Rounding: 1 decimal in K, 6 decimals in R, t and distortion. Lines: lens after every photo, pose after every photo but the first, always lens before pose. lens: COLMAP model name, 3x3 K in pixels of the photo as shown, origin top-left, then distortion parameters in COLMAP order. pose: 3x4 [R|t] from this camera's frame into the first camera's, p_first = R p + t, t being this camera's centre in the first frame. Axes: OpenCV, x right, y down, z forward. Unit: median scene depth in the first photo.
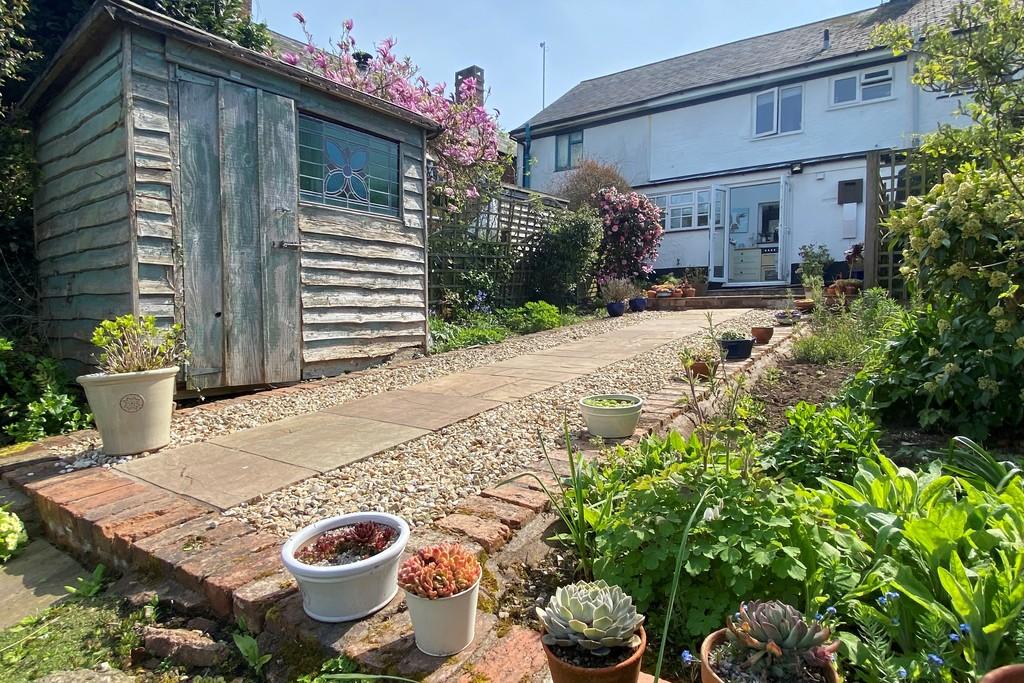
lens RADIAL K [[529.0, 0, 512.0], [0, 529.0, 341.5], [0, 0, 1]] dist [0.025220, -0.000759]
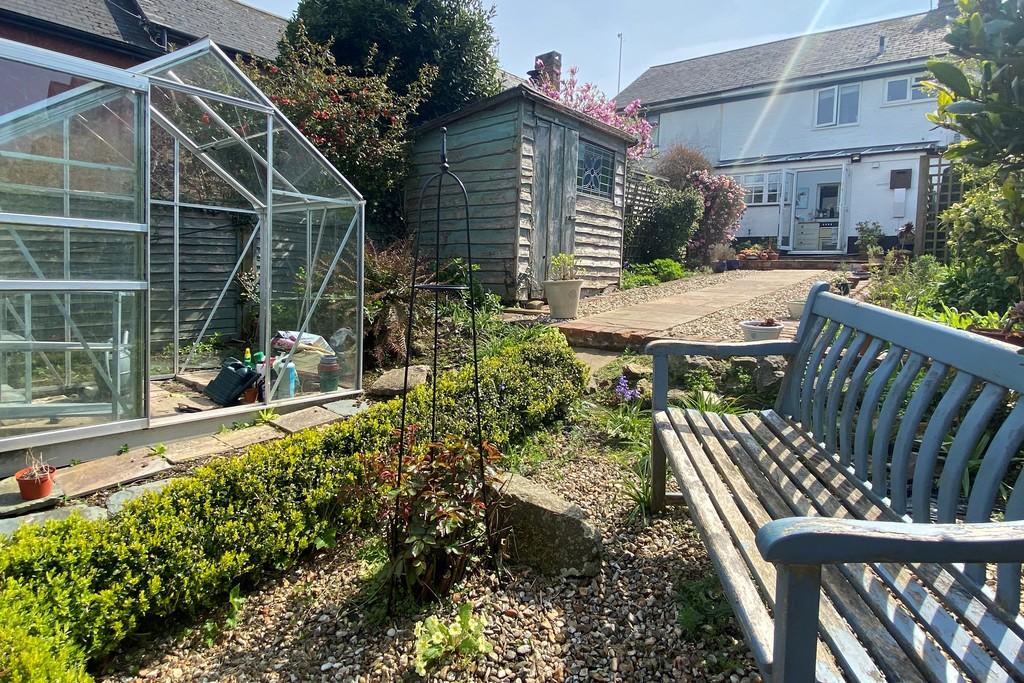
lens RADIAL K [[532.2, 0, 510.7], [0, 532.2, 311.3], [0, 0, 1]] dist [0.016775, -0.000979]
pose [[0.998728, 0.034715, -0.036570, -0.270745], [-0.034298, 0.999340, 0.011995, 0.050920], [0.036962, -0.010725, 0.999259, -0.350375]]
